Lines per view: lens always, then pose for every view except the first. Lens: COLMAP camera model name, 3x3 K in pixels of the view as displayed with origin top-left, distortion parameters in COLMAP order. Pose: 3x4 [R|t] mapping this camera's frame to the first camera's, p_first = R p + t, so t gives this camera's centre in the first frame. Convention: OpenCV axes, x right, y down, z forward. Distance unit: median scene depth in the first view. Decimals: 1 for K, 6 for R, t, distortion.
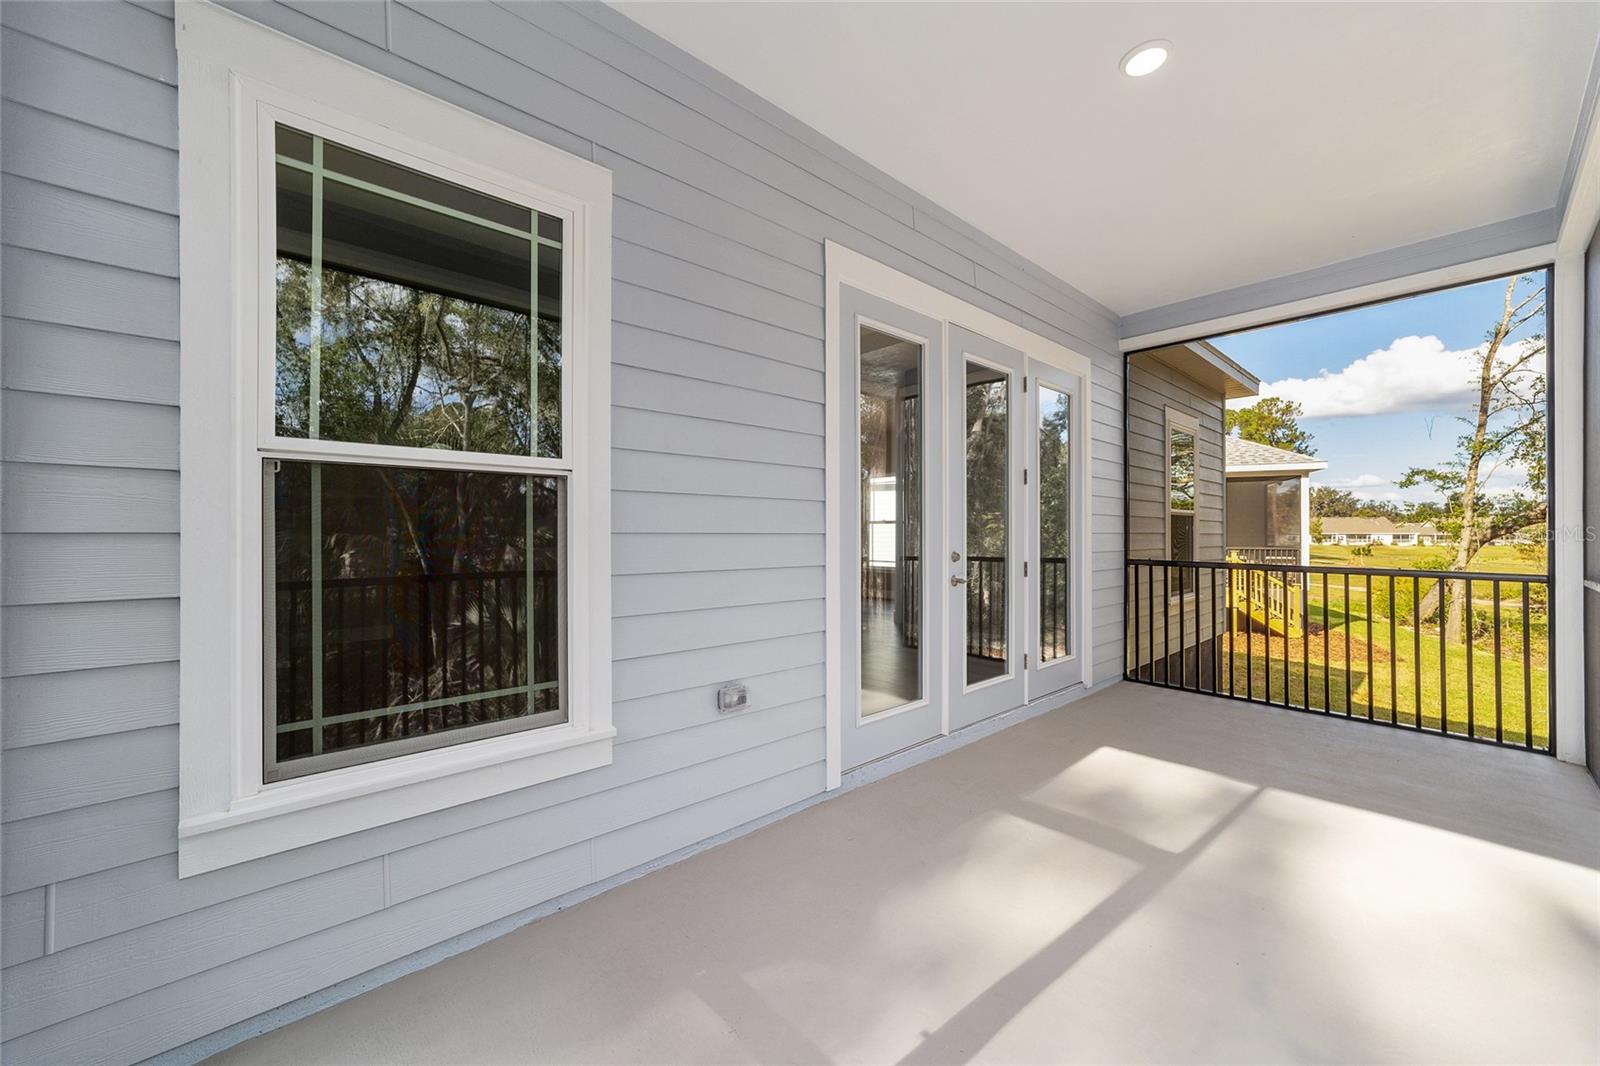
lens RADIAL K [[617.4, 0, 793.2], [0, 617.4, 533.1], [0, 0, 1]] dist [-0.016284, 0.009499]
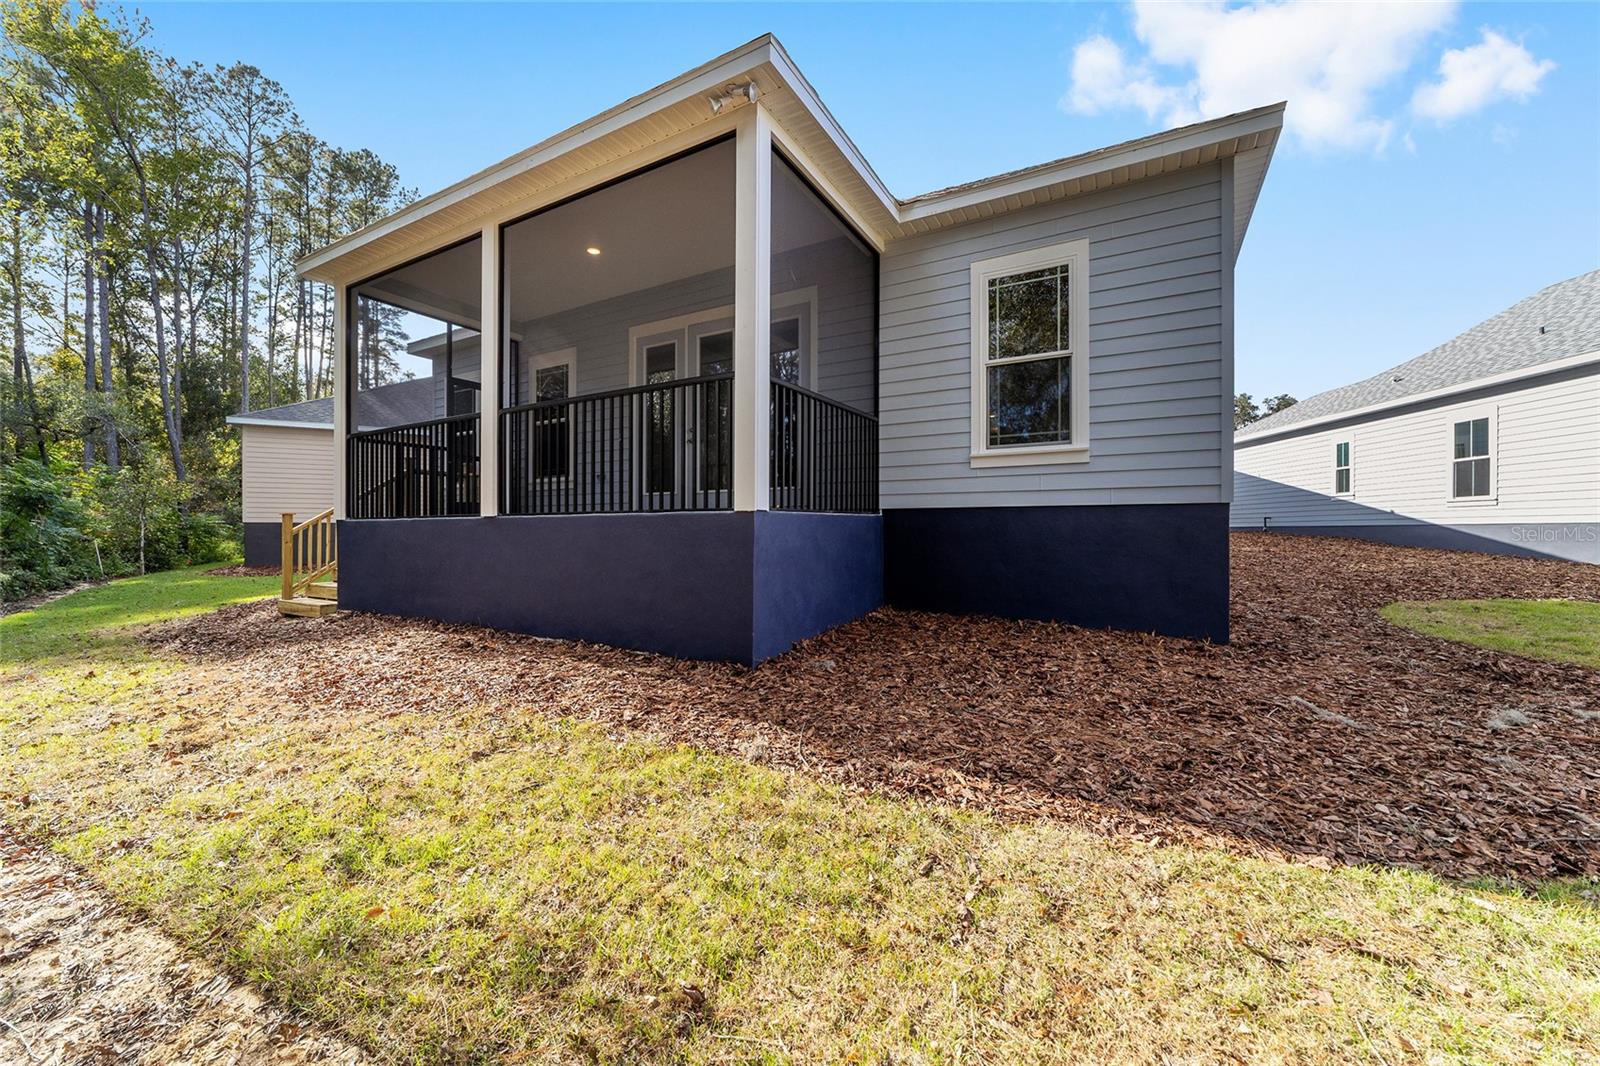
lens RADIAL K [[594.6, 0, 801.1], [0, 594.6, 515.0], [0, 0, 1]] dist [-0.022581, 0.007912]
pose [[0.318555, -0.010260, -0.947849, 1.681745], [-0.001984, 0.999932, -0.011490, 0.631364], [0.947902, 0.005540, 0.318513, -0.956220]]
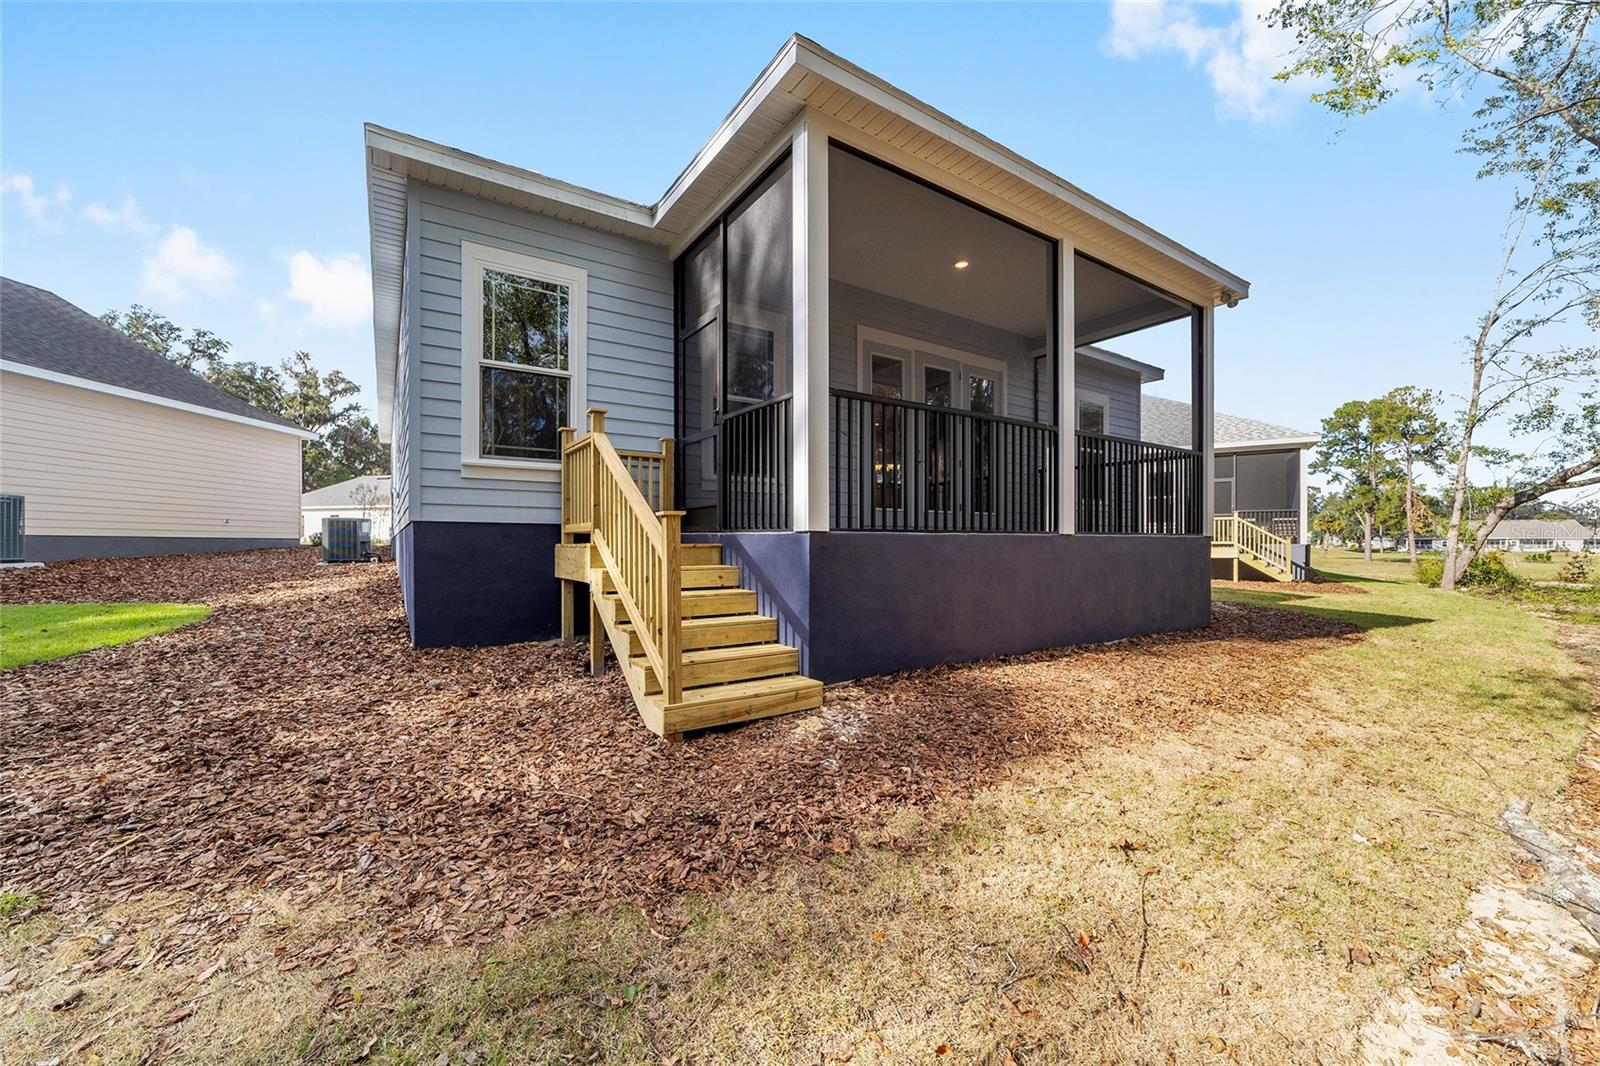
lens RADIAL K [[612.7, 0, 792.9], [0, 612.7, 532.2], [0, 0, 1]] dist [-0.015387, 0.008782]
pose [[0.988769, -0.001072, -0.149447, 1.021549], [-0.001141, 0.999891, -0.014725, 0.633456], [0.149447, 0.014730, 0.988660, -1.547818]]
